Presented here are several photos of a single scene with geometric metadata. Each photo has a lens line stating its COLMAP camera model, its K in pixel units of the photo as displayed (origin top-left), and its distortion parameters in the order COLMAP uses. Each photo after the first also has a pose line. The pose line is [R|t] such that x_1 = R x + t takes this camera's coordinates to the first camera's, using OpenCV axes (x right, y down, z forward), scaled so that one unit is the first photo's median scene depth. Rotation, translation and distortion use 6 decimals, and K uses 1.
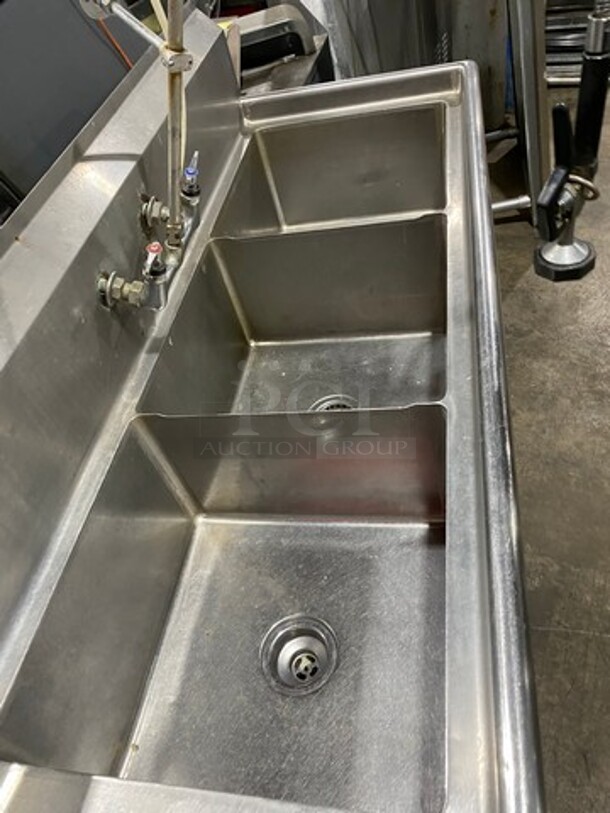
lens RADIAL K [[610.1, 0, 305.0], [0, 610.1, 406.5], [0, 0, 1]] dist [0.009989, 0.008059]
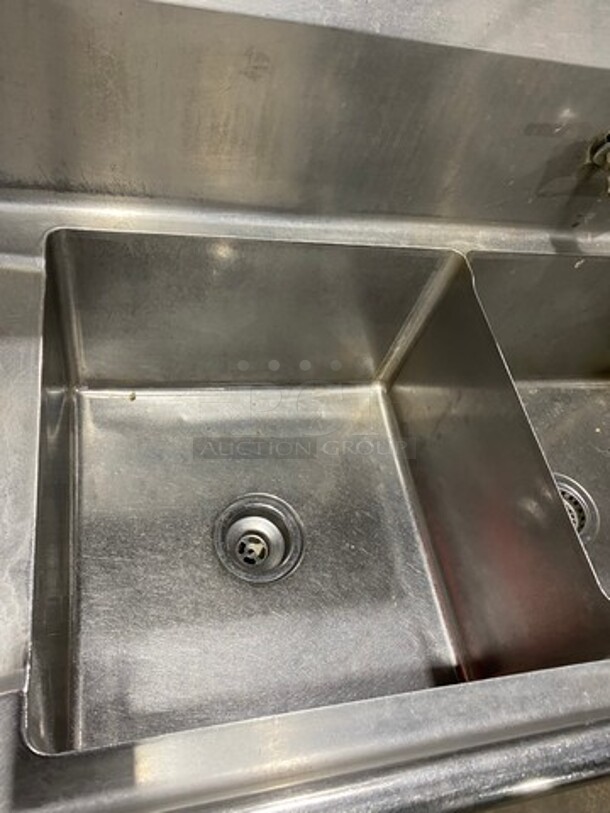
lens RADIAL K [[613.0, 0, 302.2], [0, 613.0, 412.4], [0, 0, 1]] dist [0.004638, 0.001801]
pose [[0.259694, 0.931116, -0.256090, 0.060915], [-0.871122, 0.340327, 0.354011, -0.015128], [0.416780, 0.131151, 0.899497, 0.213494]]
